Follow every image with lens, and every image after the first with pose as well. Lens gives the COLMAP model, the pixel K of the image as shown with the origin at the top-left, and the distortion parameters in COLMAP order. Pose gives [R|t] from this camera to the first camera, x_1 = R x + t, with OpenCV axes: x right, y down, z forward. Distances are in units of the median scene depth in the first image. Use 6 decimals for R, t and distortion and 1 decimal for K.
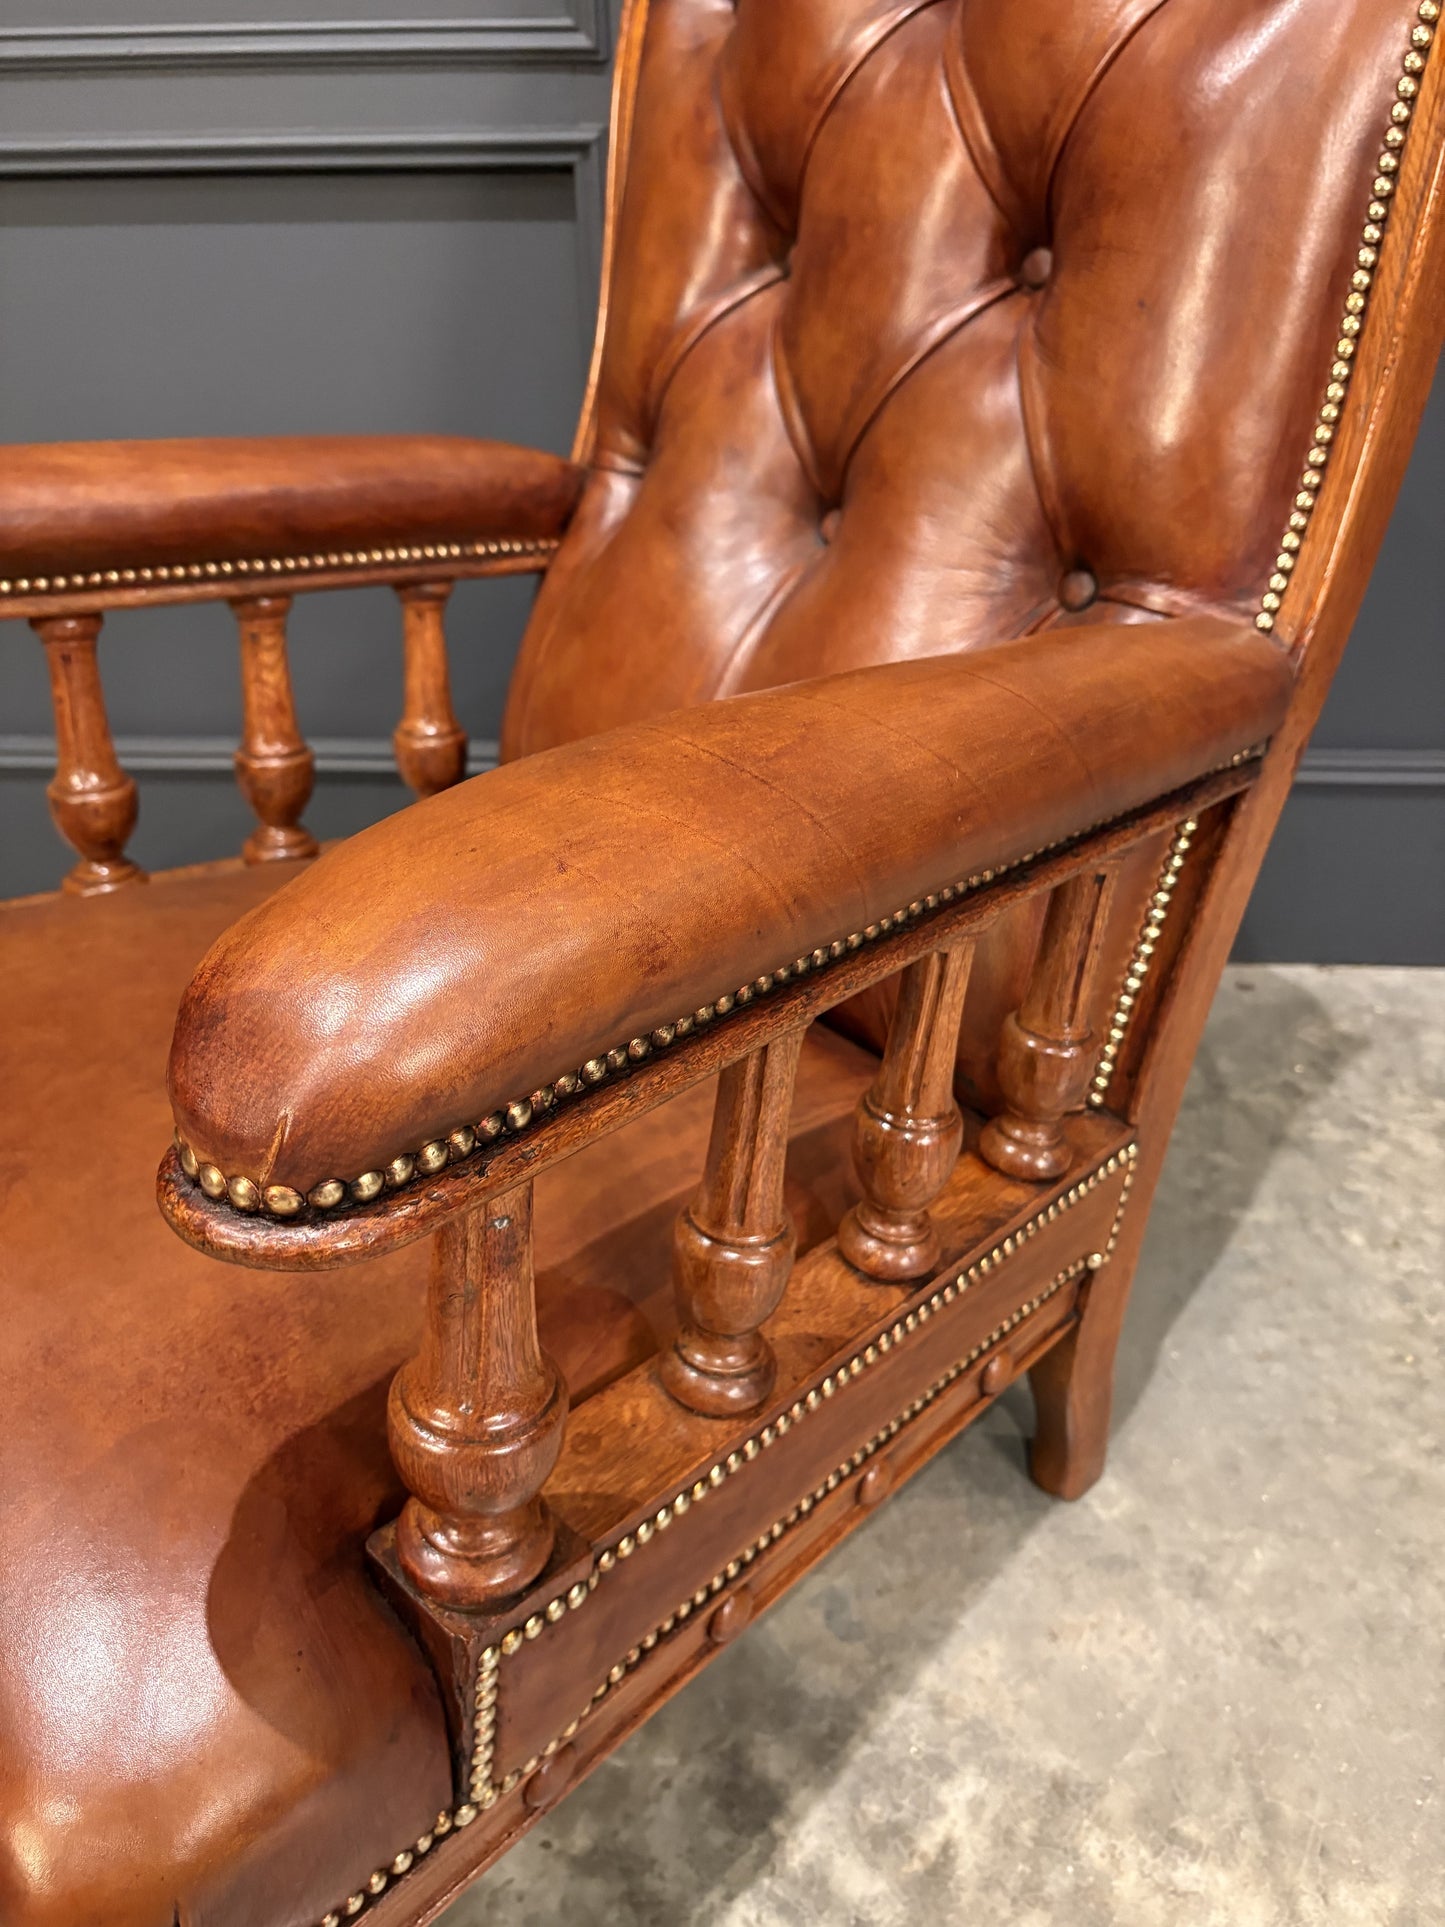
lens RADIAL K [[1524.9, 0, 728.7], [0, 1524.9, 984.6], [0, 0, 1]] dist [-0.001725, 0.001946]
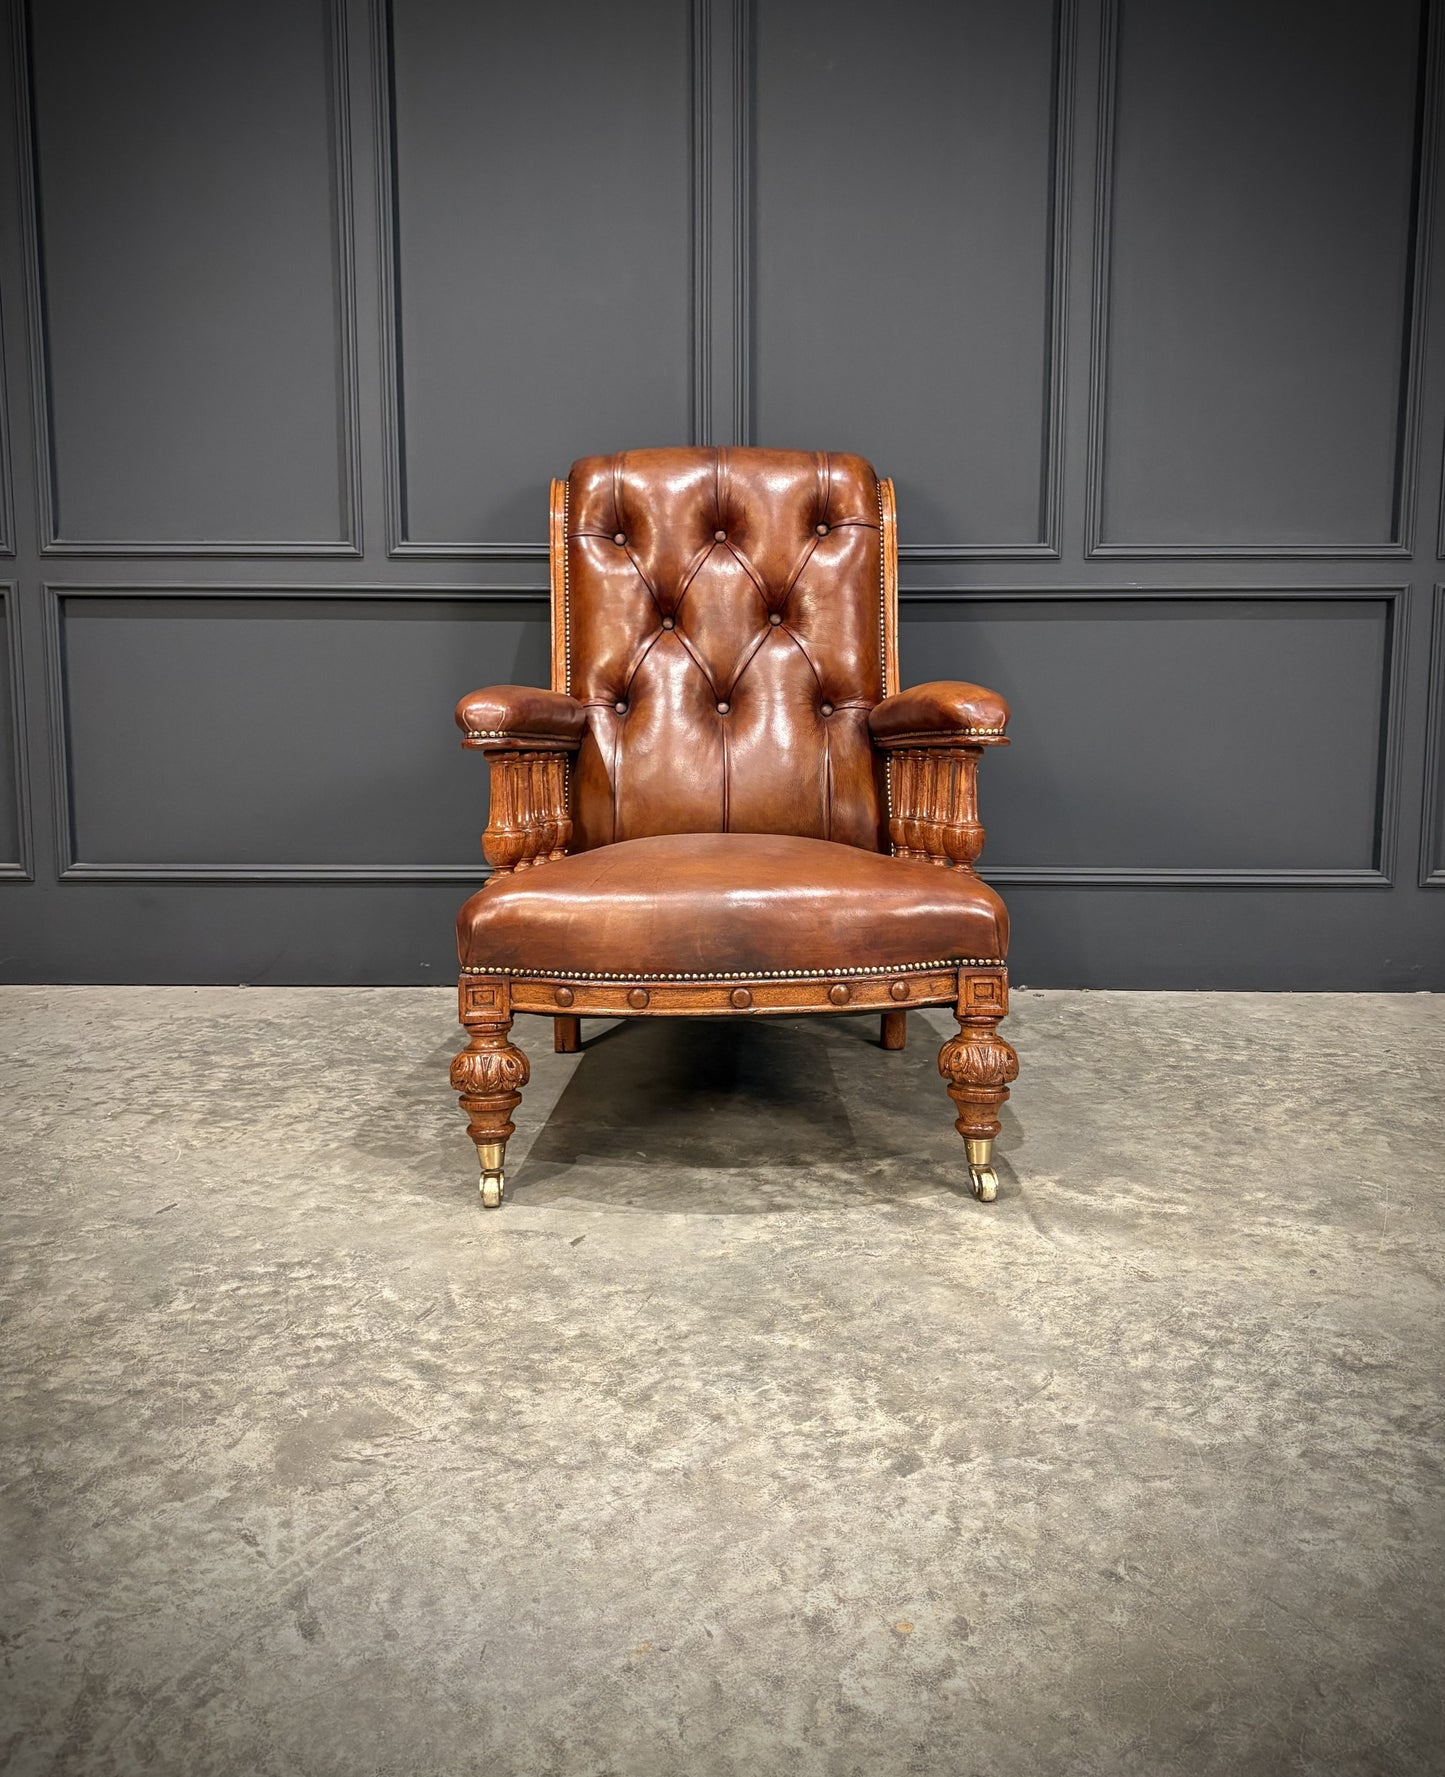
lens RADIAL K [[1544.8, 0, 686.7], [0, 1544.8, 800.2], [0, 0, 1]] dist [0.052710, -0.115279]
pose [[0.999932, 0.008712, 0.007696, -0.190137], [-0.005037, 0.921390, -0.388607, 0.952686], [-0.010477, 0.388542, 0.921371, -1.501910]]
